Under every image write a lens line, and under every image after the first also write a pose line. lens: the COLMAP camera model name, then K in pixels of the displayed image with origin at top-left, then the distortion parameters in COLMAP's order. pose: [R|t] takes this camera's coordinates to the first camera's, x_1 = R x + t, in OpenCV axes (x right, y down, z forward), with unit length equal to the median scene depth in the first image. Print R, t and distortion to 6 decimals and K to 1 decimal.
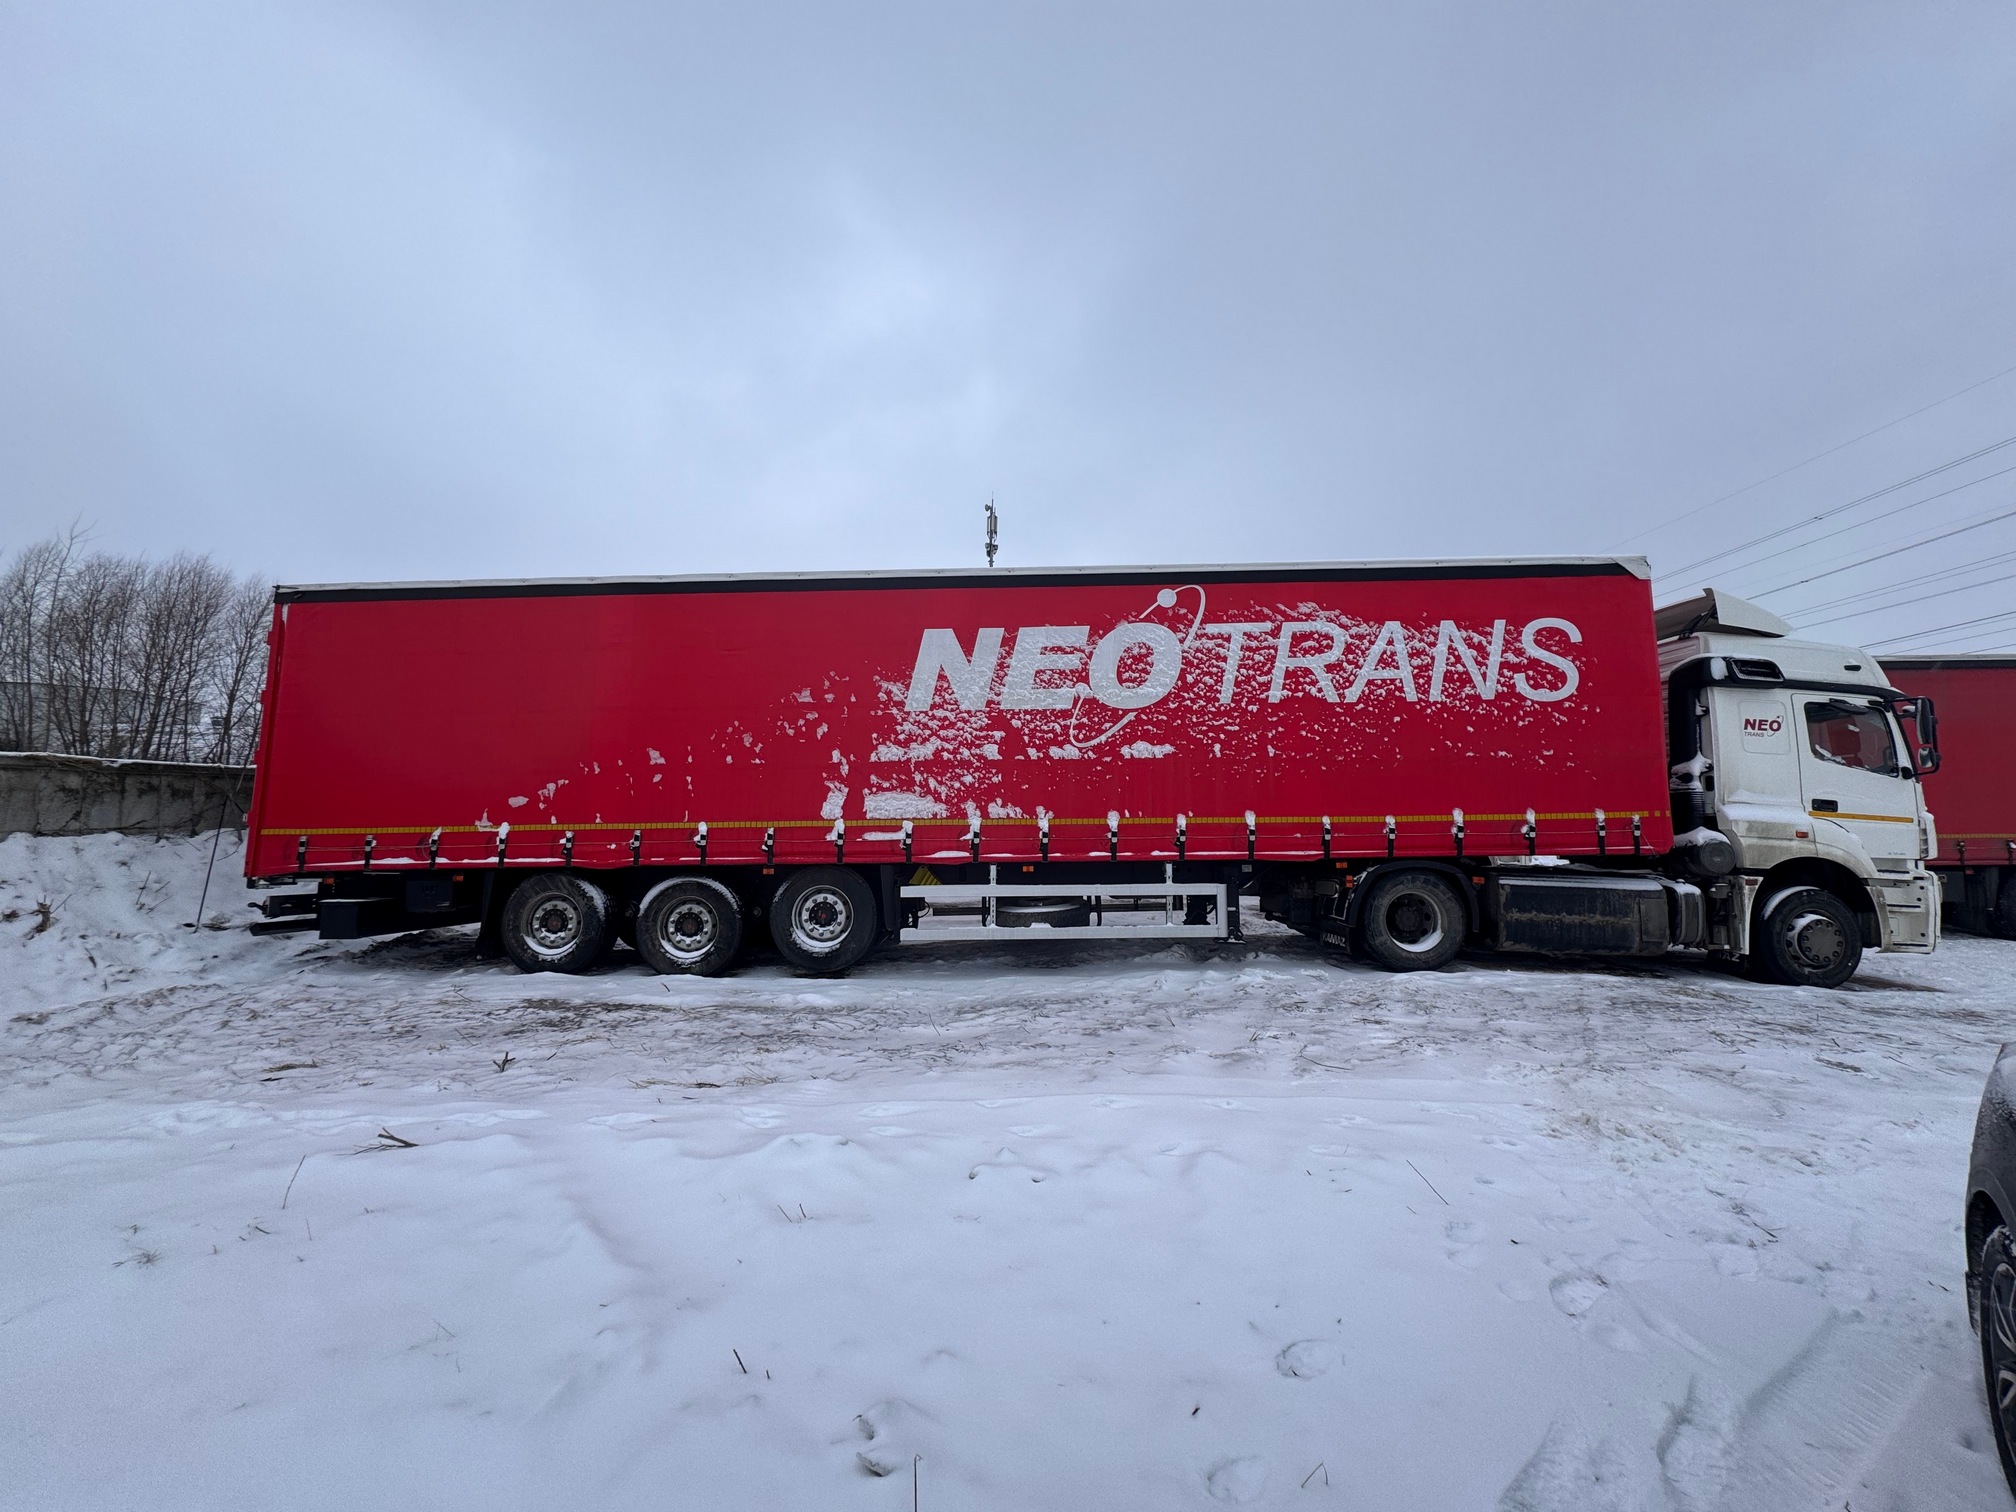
lens RADIAL K [[793.7, 0, 1012.9], [0, 793.7, 757.9], [0, 0, 1]] dist [0.000086, 0.000009]
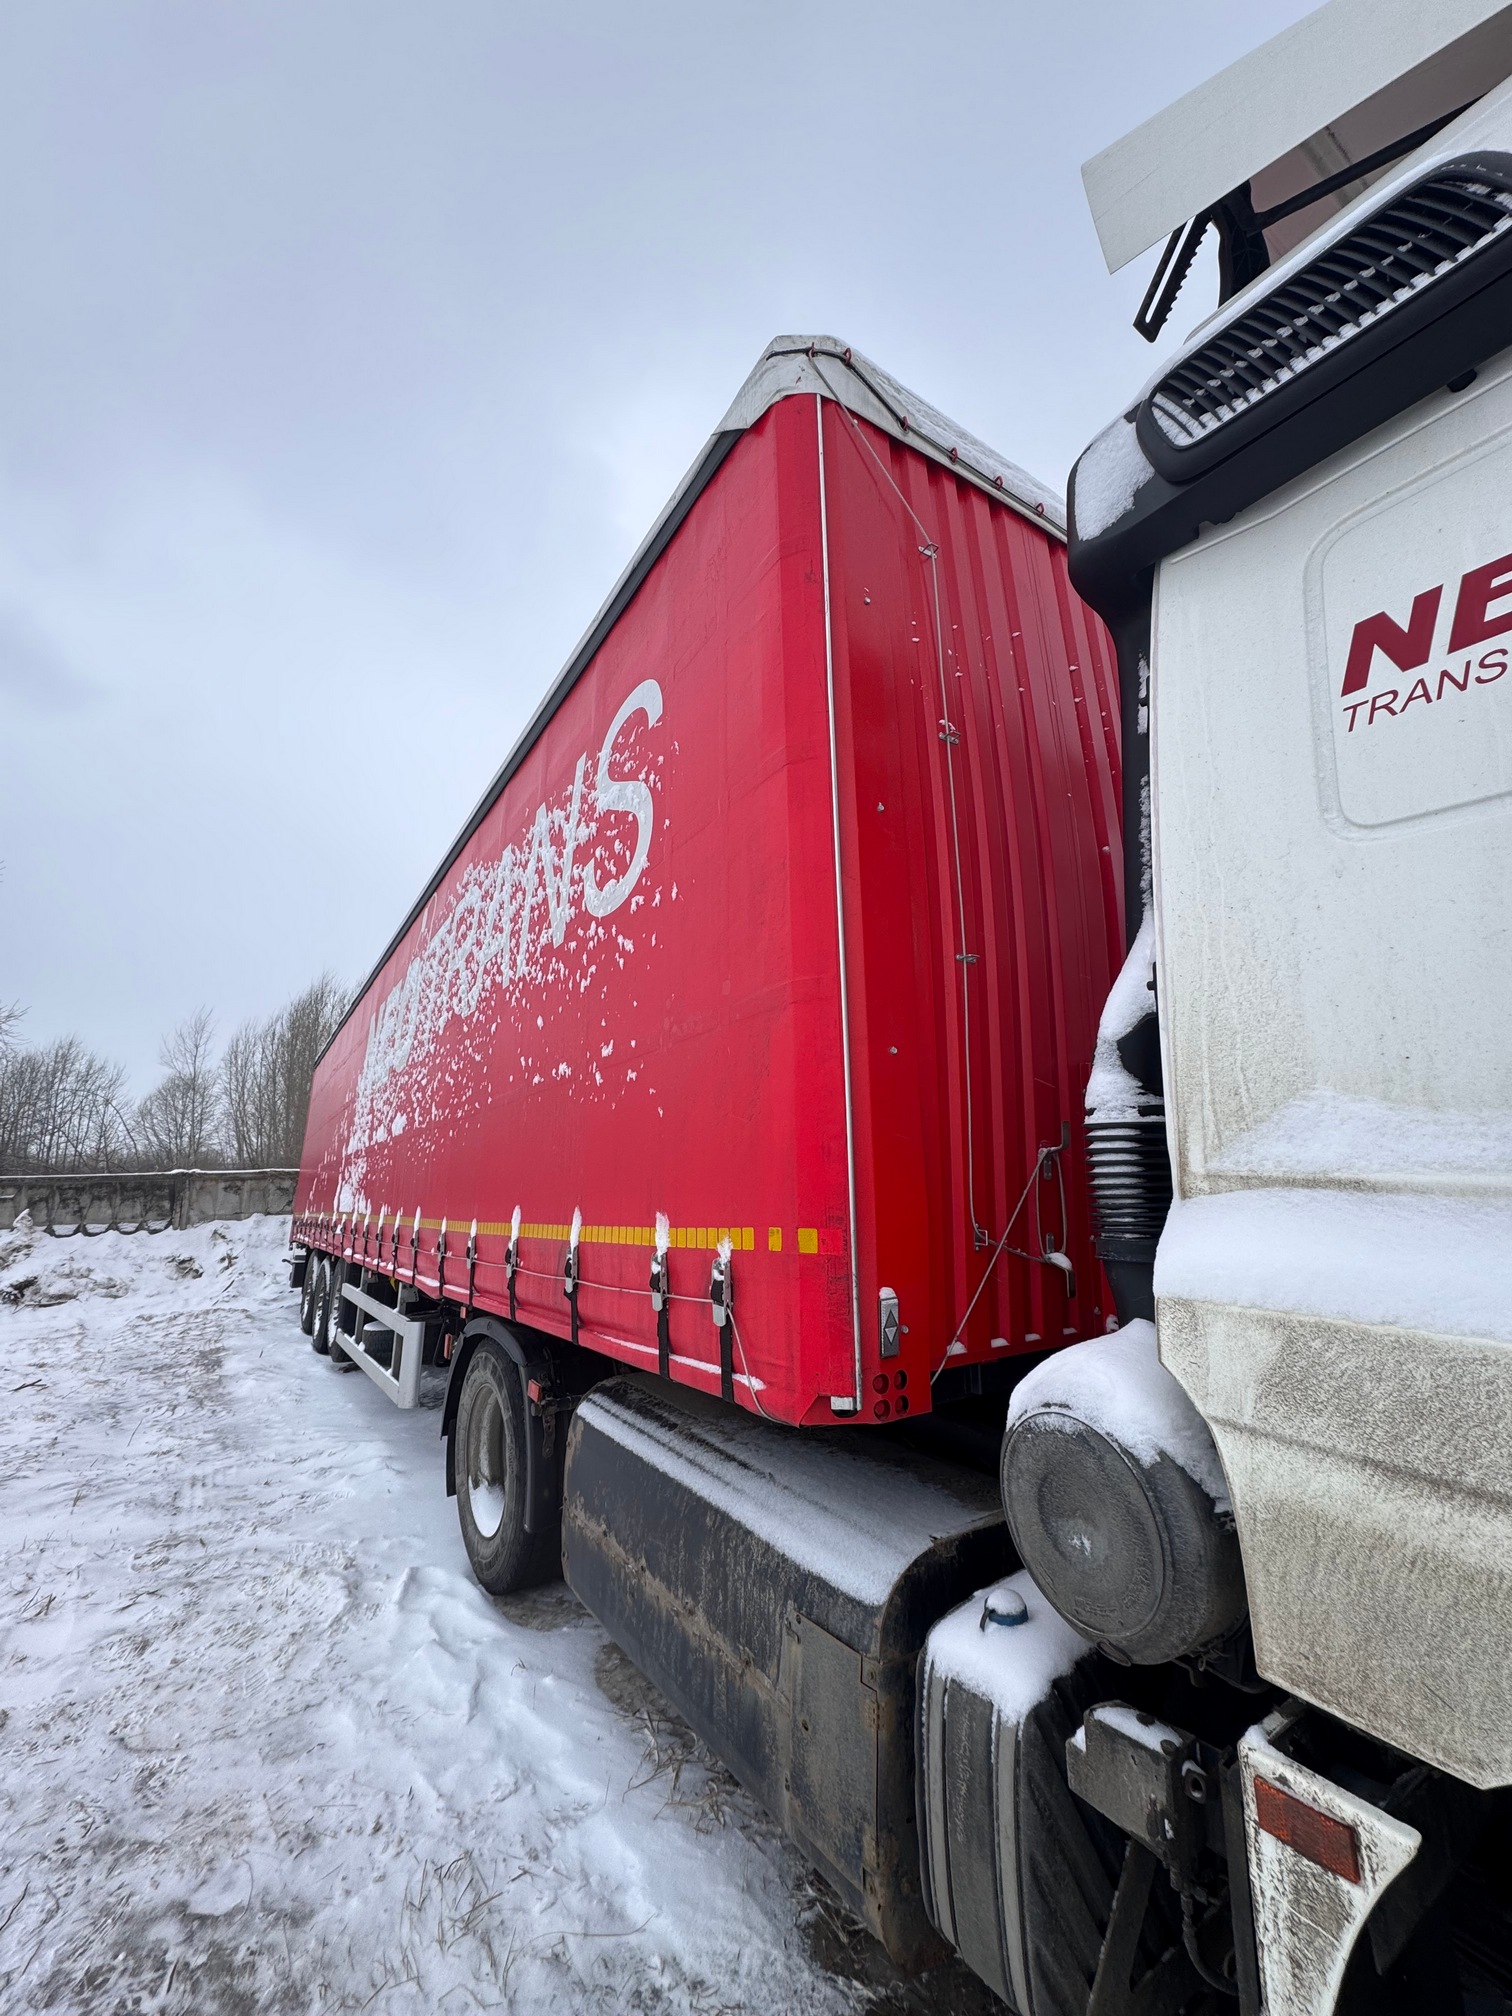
lens RADIAL K [[793.7, 0, 763.6], [0, 793.7, 1000.2], [0, 0, 1]] dist [0.000086, 0.000009]
pose [[0.572864, -0.197760, -0.795436, 0.991926], [0.094566, 0.979923, -0.175521, 0.040374], [0.814177, 0.025329, 0.580064, 0.838821]]
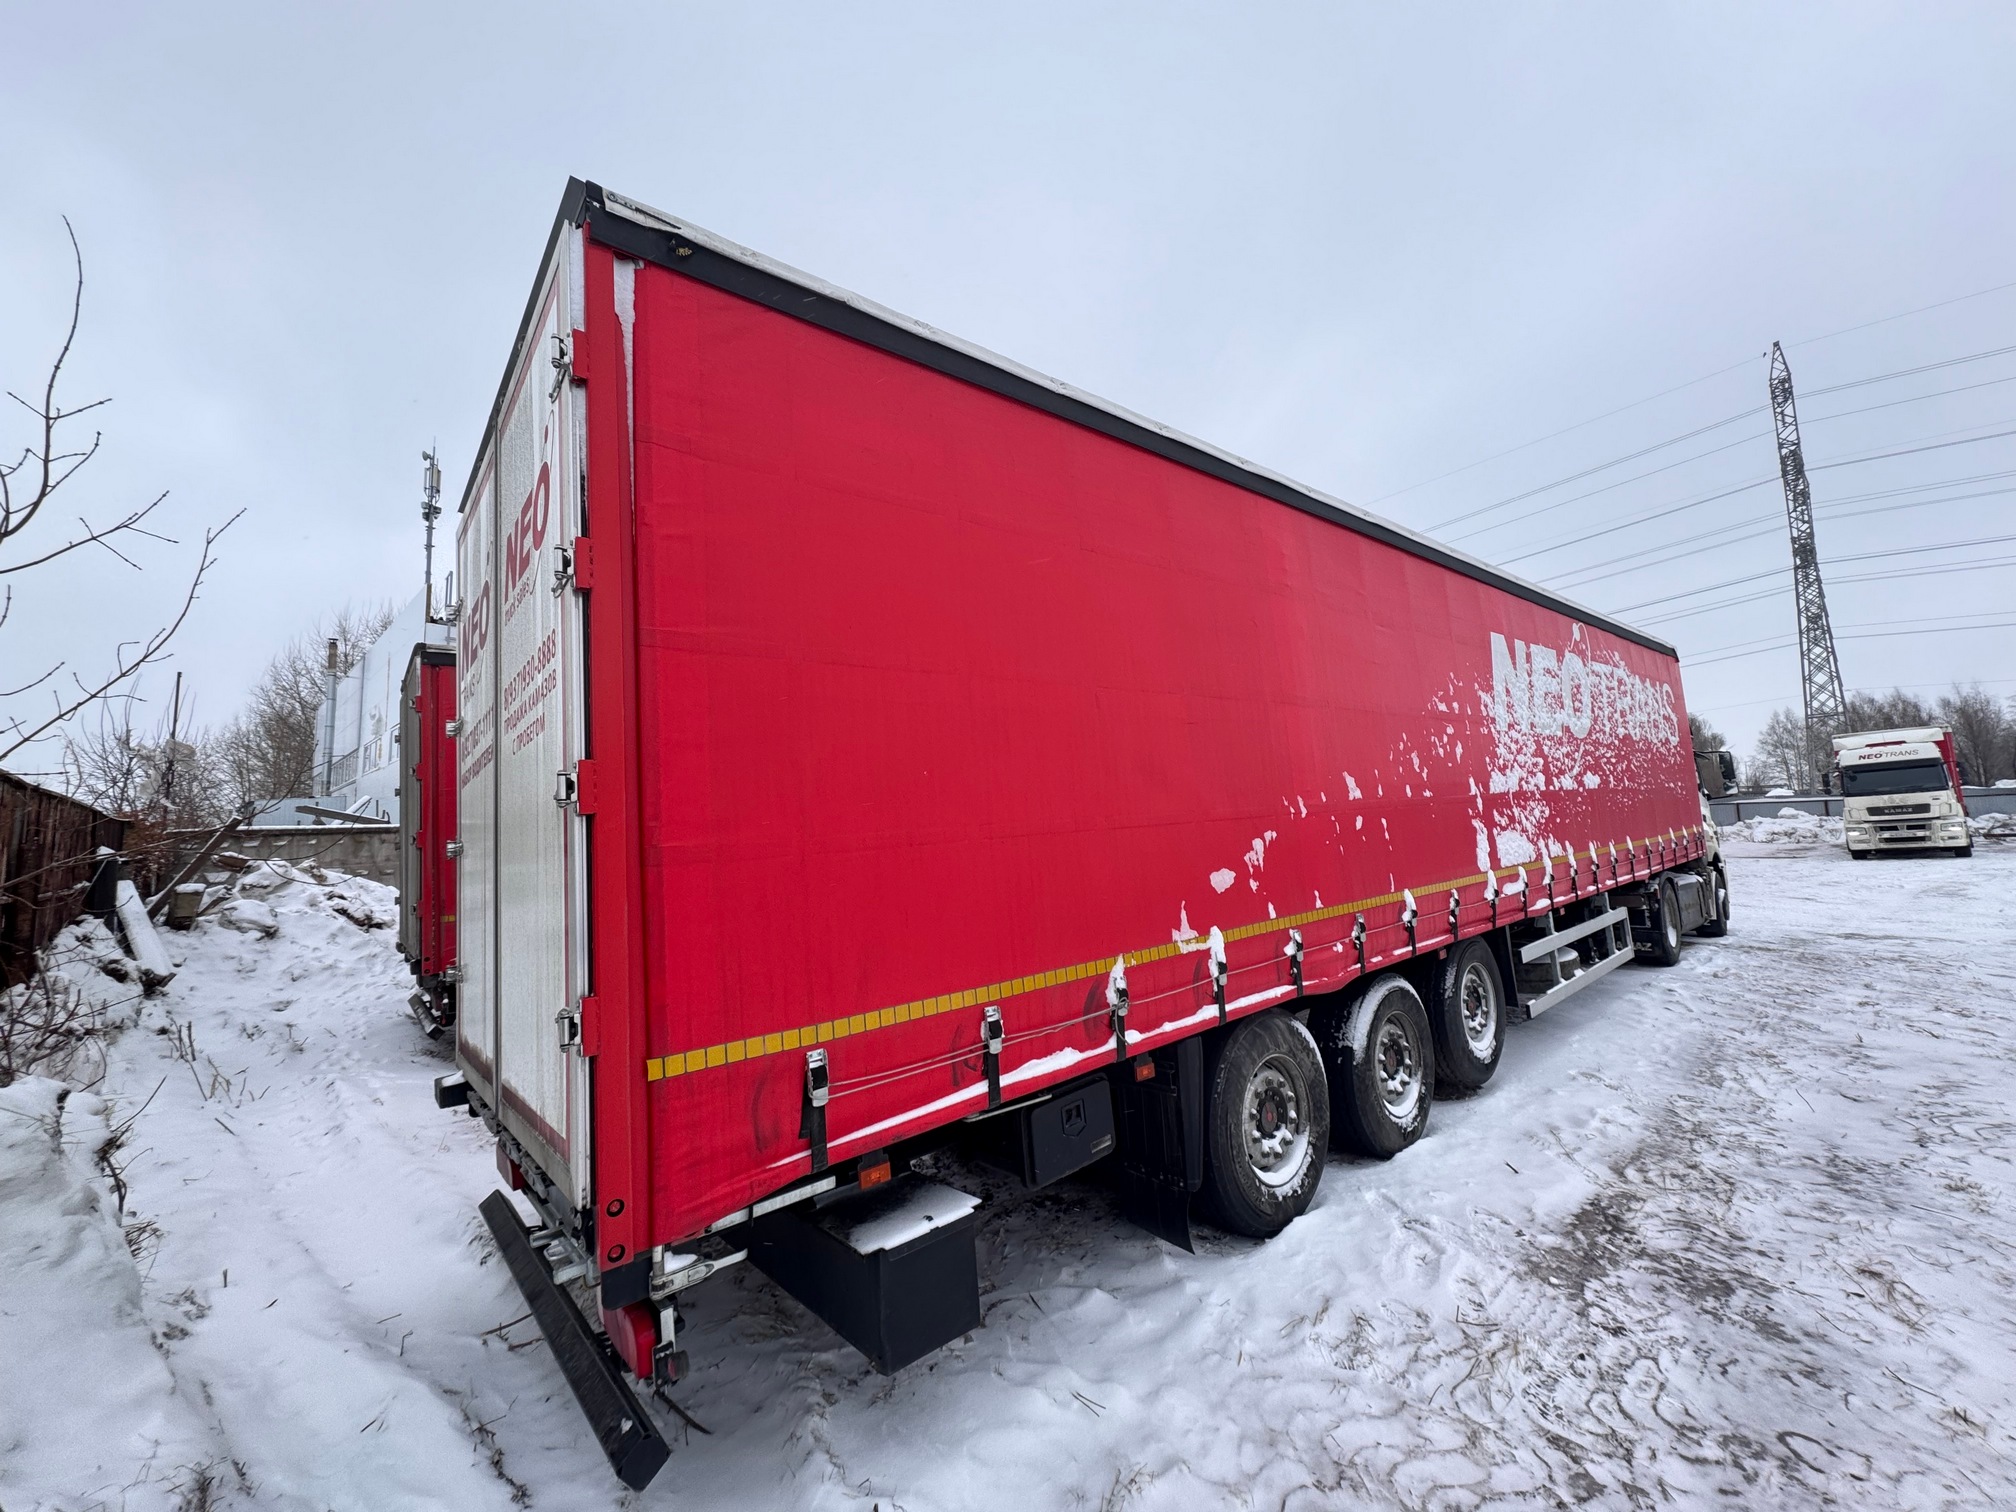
lens RADIAL K [[793.7, 0, 1012.9], [0, 793.7, 757.9], [0, 0, 1]] dist [0.000086, 0.000009]
pose [[0.753470, 0.023965, 0.657045, -1.043409], [-0.000033, 0.999337, -0.036412, -0.001388], [-0.657482, 0.027414, 0.752971, 0.724814]]
